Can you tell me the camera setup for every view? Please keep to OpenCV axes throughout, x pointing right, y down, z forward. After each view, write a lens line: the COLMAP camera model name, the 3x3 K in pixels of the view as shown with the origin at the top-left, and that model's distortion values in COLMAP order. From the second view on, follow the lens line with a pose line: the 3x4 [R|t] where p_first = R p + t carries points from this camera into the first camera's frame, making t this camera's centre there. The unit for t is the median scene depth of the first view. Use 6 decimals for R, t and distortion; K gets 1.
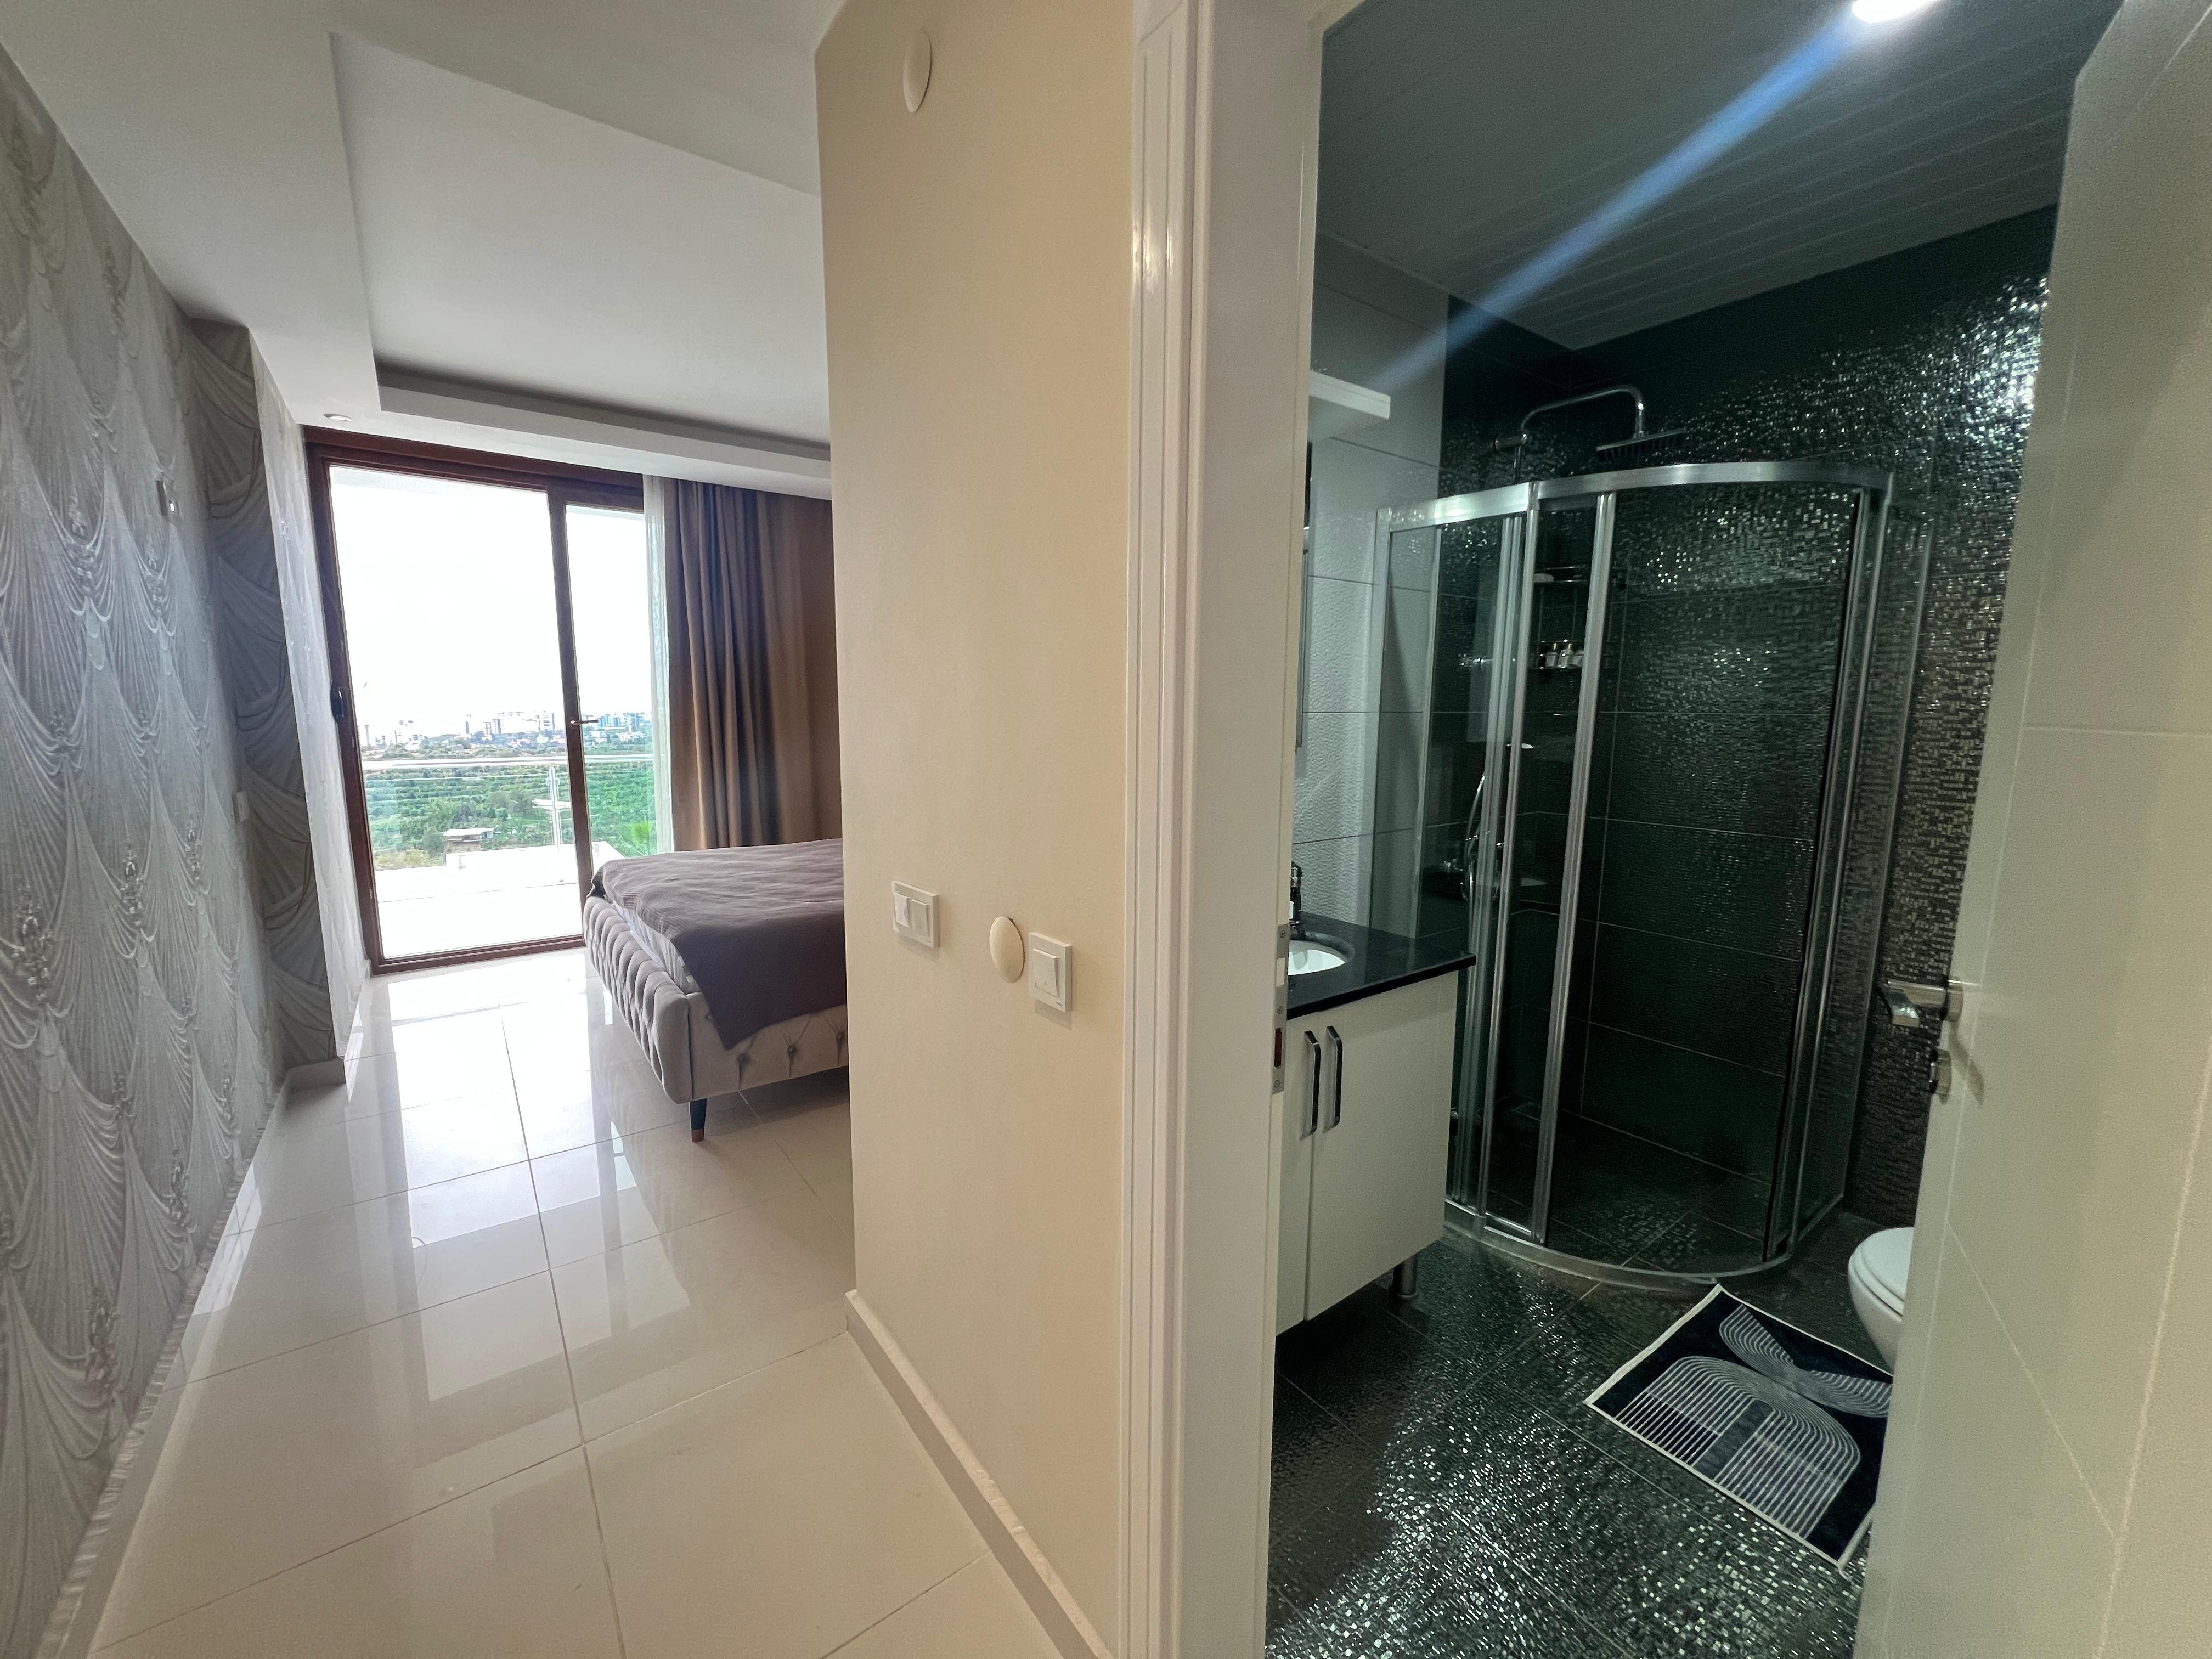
lens RADIAL K [[882.4, 0, 1106.0], [0, 882.4, 829.5], [0, 0, 1]] dist [-0.001234, 0.000197]
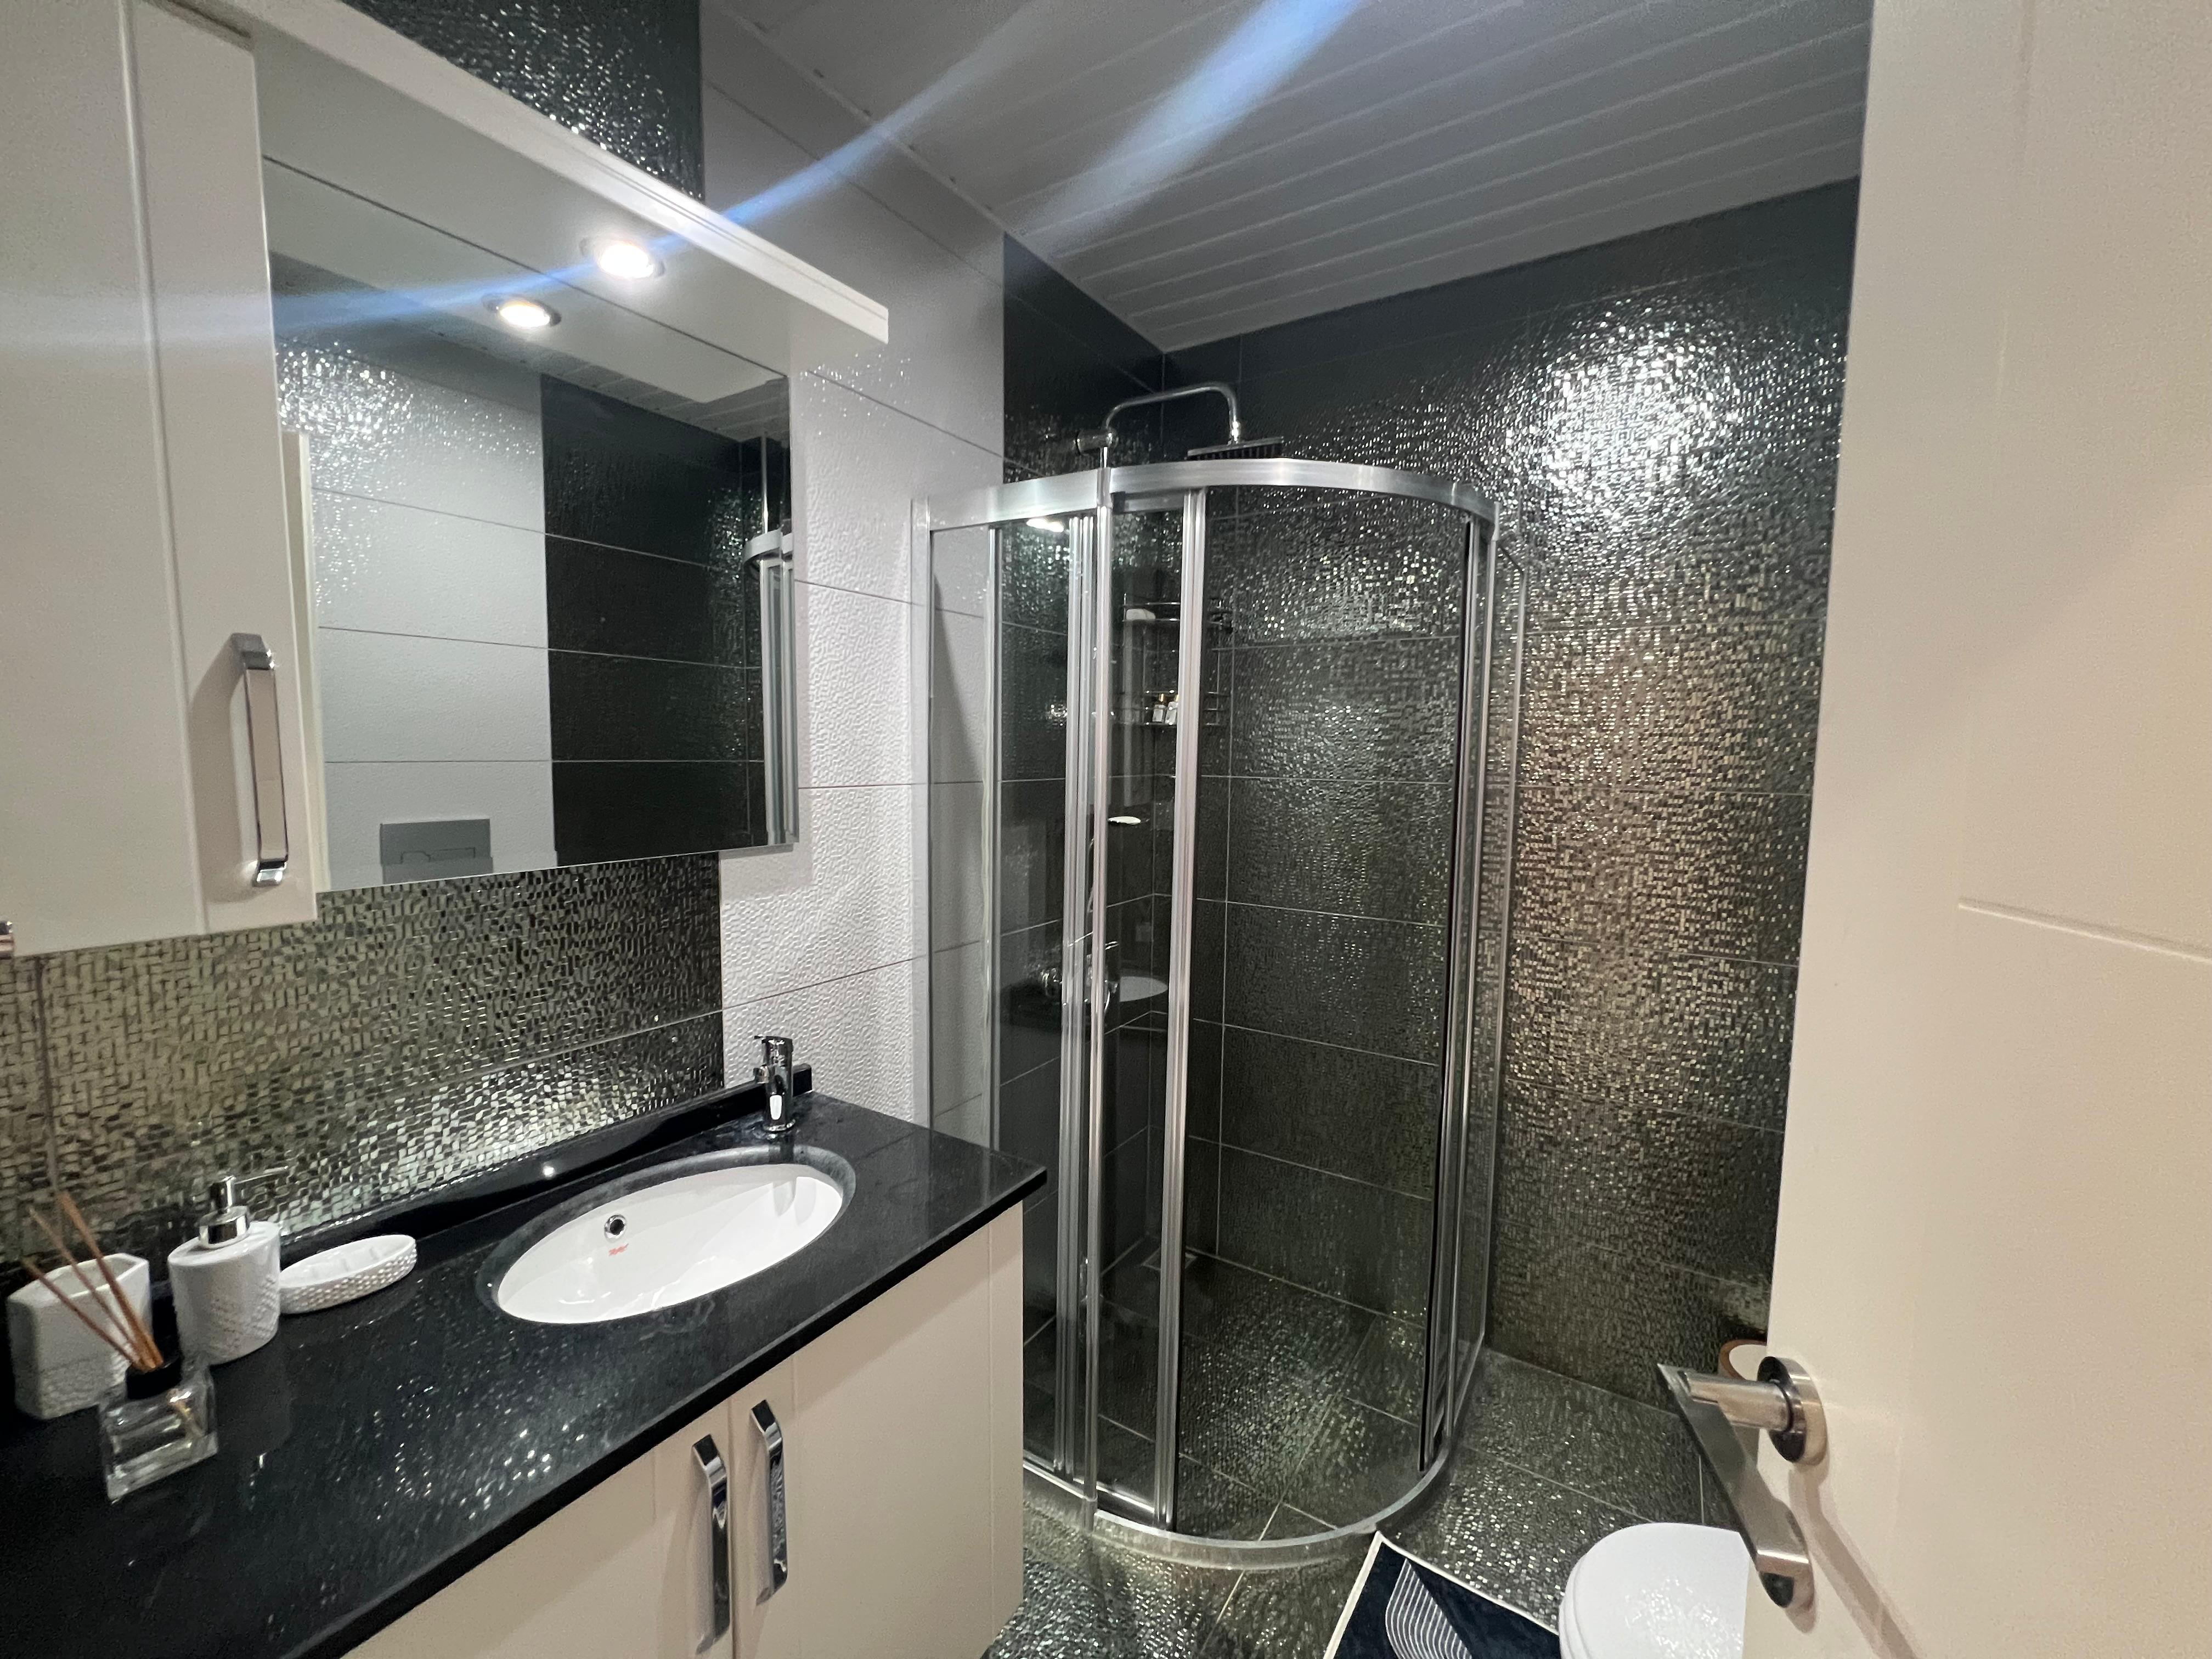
lens RADIAL K [[882.4, 0, 1106.0], [0, 882.4, 829.5], [0, 0, 1]] dist [-0.001234, 0.000197]
pose [[0.933734, -0.026408, 0.356992, 0.190282], [0.043559, 0.998246, -0.040089, -0.062491], [-0.355307, 0.052983, 0.933247, 0.295665]]
